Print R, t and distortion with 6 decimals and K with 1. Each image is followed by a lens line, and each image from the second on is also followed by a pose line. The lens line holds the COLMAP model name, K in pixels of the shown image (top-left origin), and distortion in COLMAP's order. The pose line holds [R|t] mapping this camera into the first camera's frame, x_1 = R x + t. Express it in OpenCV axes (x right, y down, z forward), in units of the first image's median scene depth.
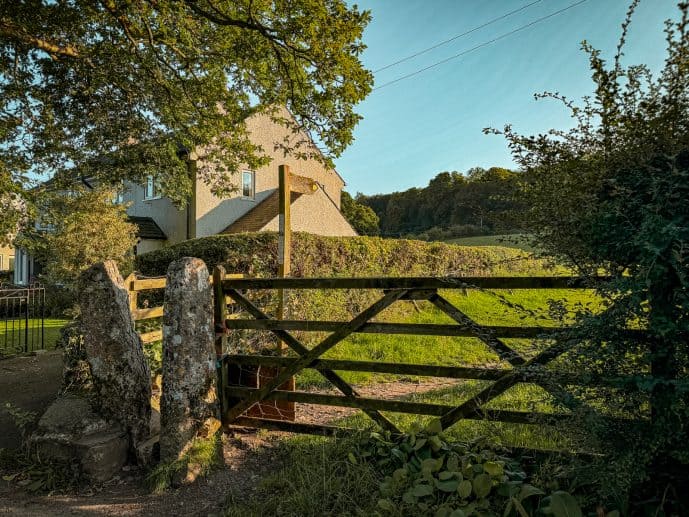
lens RADIAL K [[486.3, 0, 344.5], [0, 486.3, 258.5], [0, 0, 1]] dist [0.079942, -0.082078]
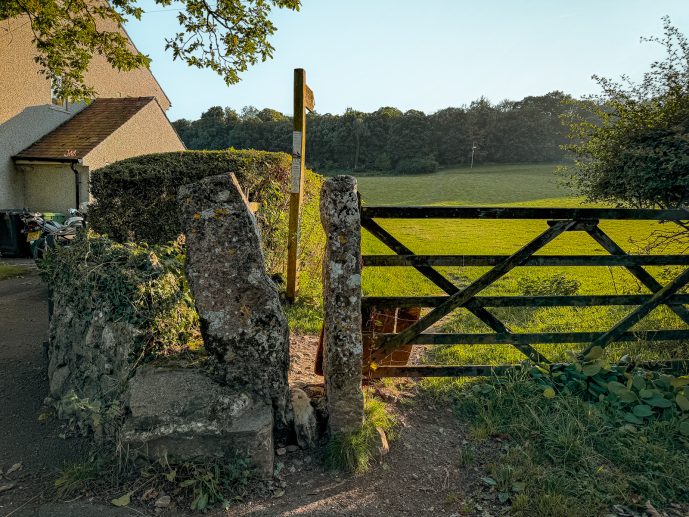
lens RADIAL K [[475.7, 0, 344.5], [0, 475.7, 258.5], [0, 0, 1]] dist [0.131099, -0.228475]
pose [[0.883262, -0.020666, 0.468425, -0.690595], [-0.037892, 0.992614, 0.115242, 0.041952], [-0.467347, -0.119538, 0.875955, 0.337552]]
